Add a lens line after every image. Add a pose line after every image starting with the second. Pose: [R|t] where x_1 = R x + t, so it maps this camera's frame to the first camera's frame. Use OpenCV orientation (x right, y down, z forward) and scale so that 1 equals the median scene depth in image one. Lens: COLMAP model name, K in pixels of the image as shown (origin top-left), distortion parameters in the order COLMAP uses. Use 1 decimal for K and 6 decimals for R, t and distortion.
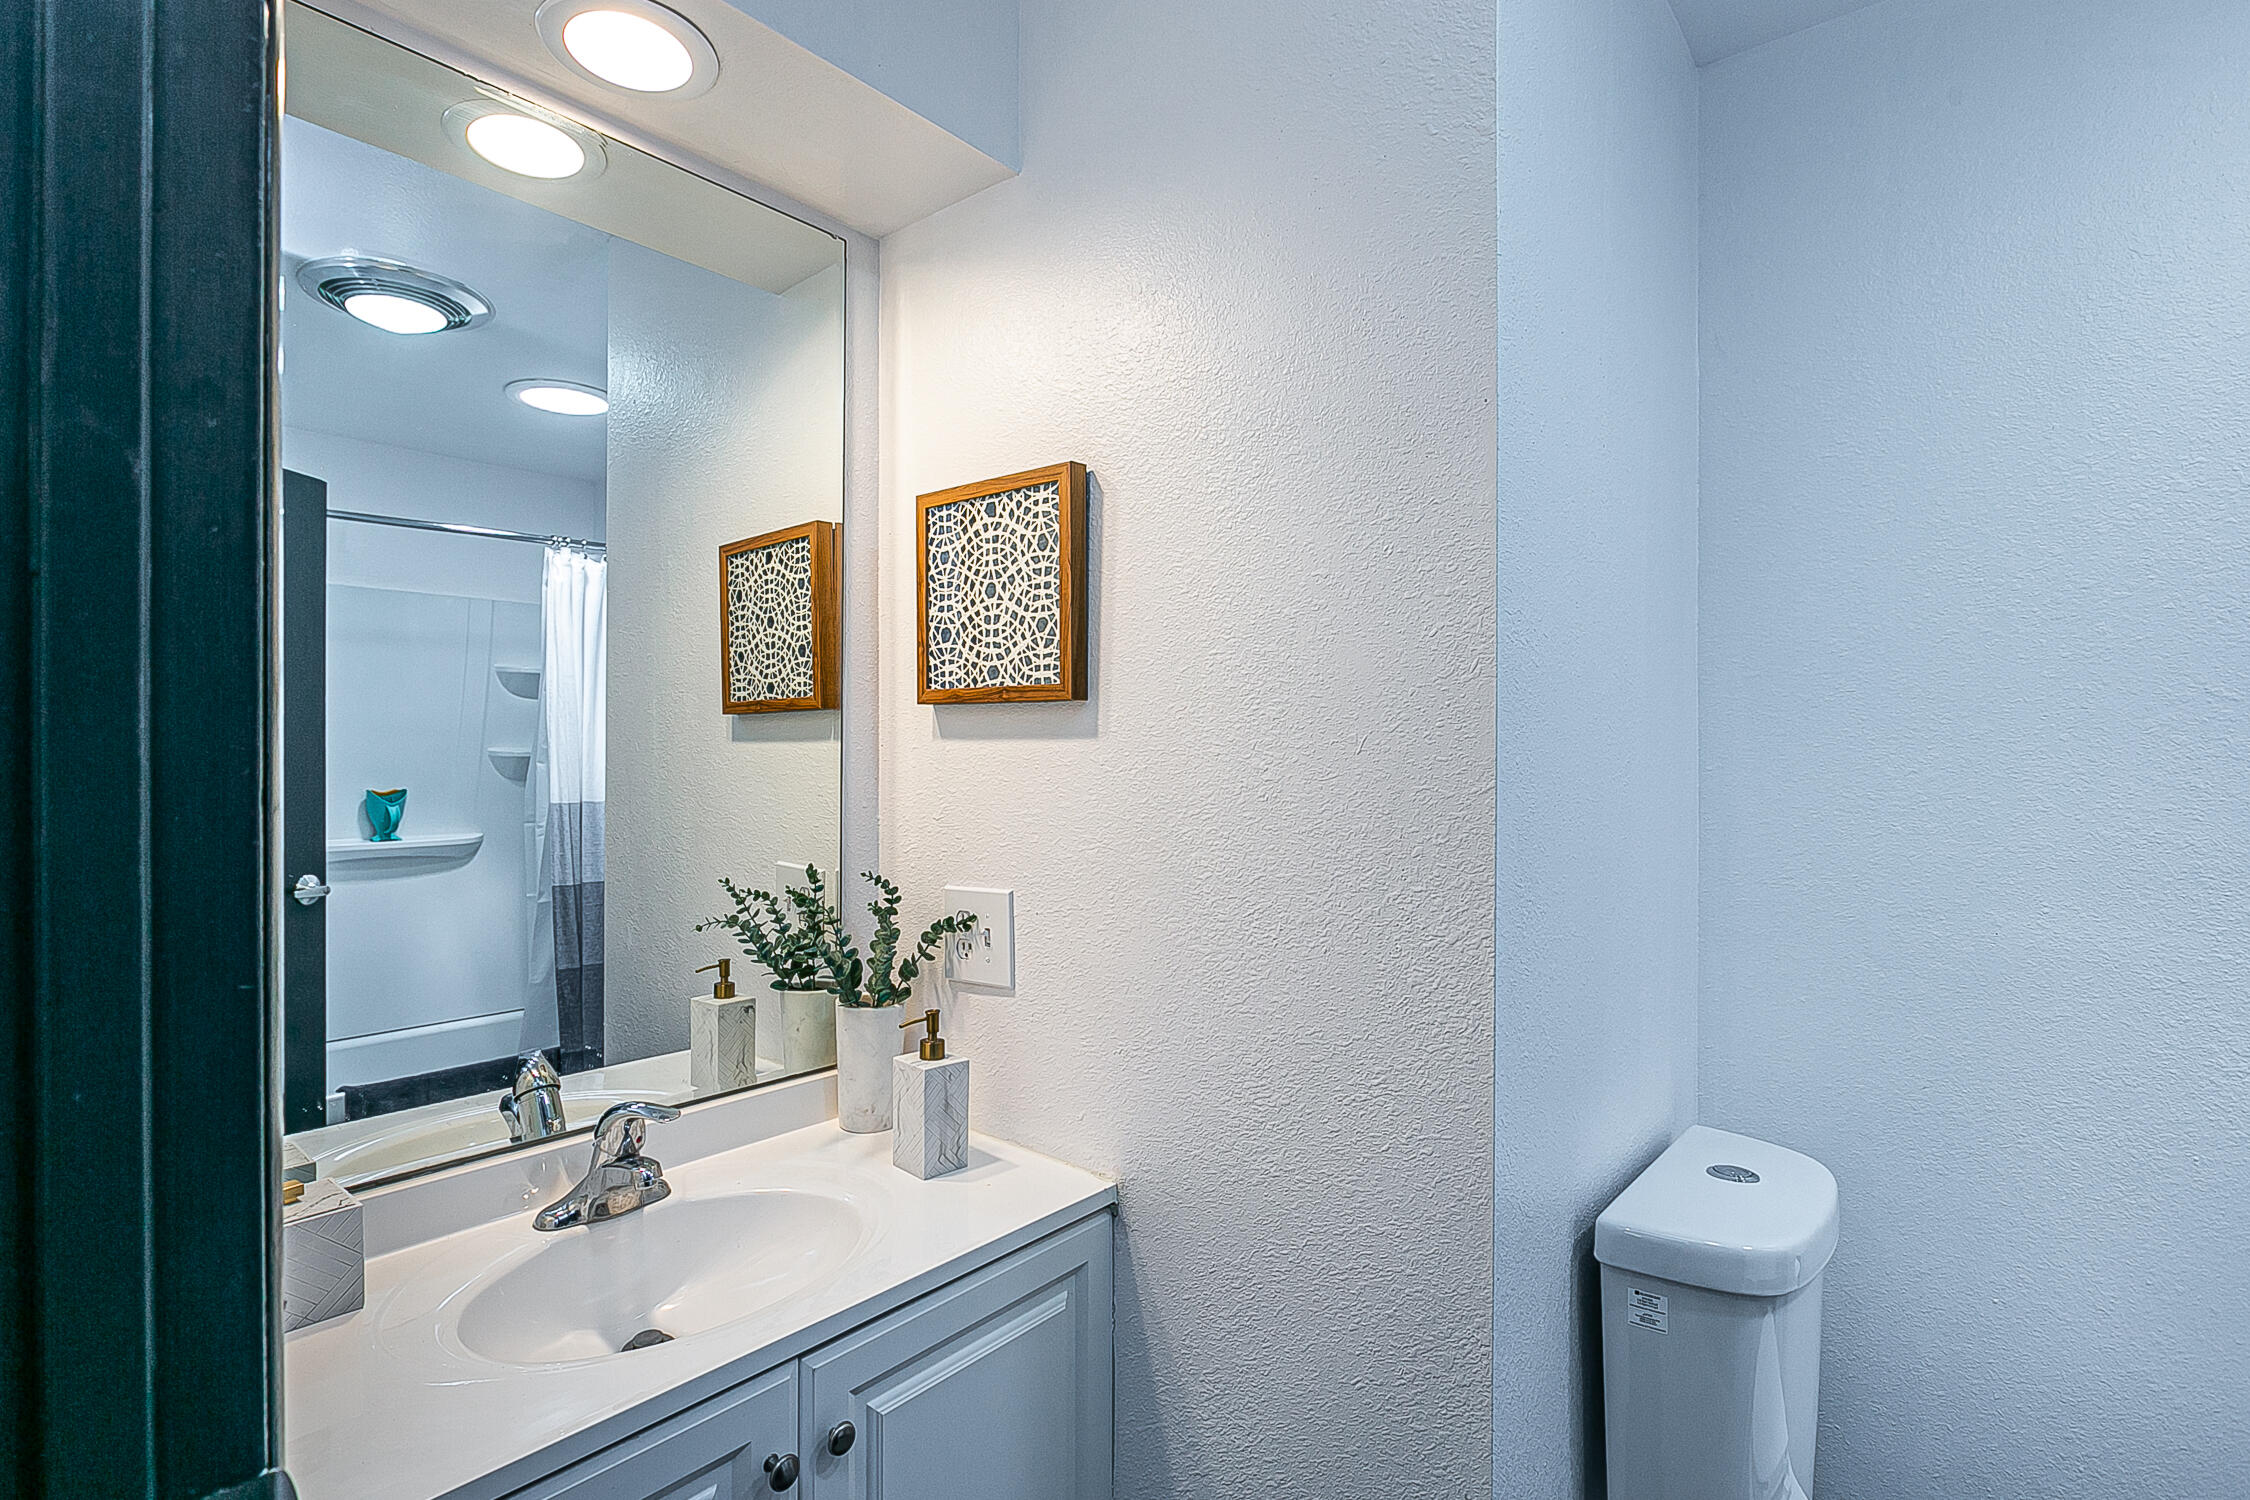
lens RADIAL K [[1026.3, 0, 1111.0], [0, 1026.3, 736.4], [0, 0, 1]] dist [-0.008415, -0.000202]
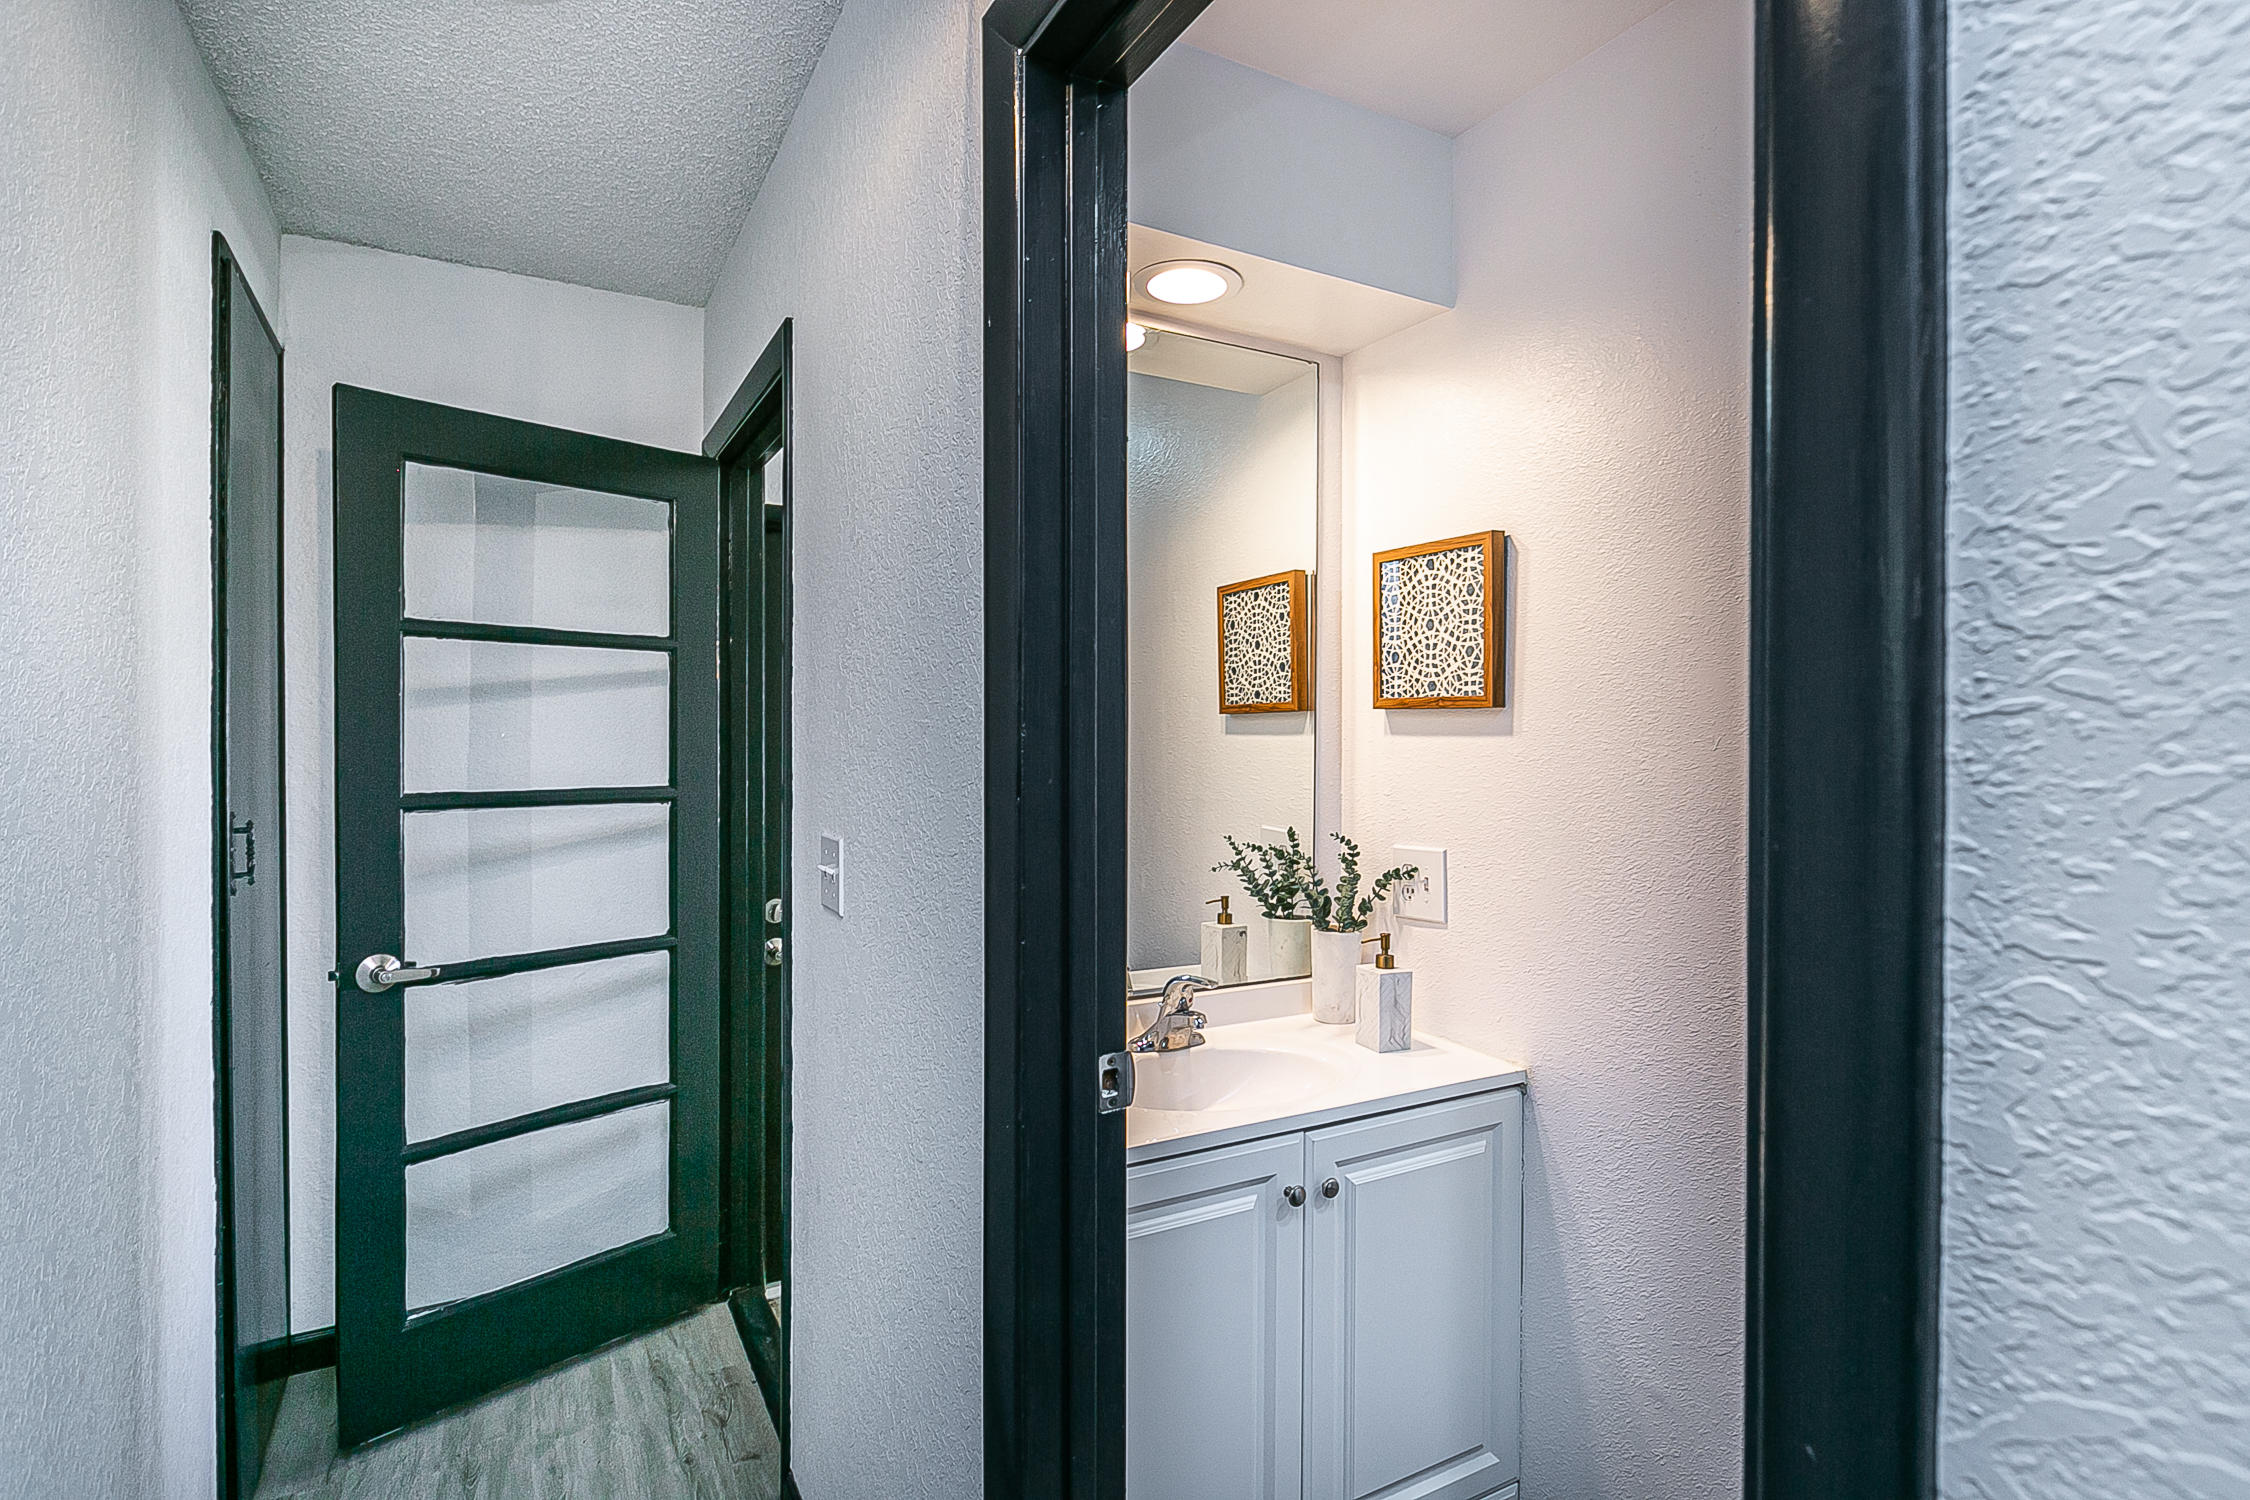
lens RADIAL K [[1093.5, 0, 1122.2], [0, 1093.5, 746.6], [0, 0, 1]] dist [-0.008689, 0.000142]
pose [[0.927572, 0.006255, -0.373592, 0.042269], [0.003805, 0.999650, 0.026184, -0.021515], [0.373625, -0.025709, 0.927224, -0.461009]]
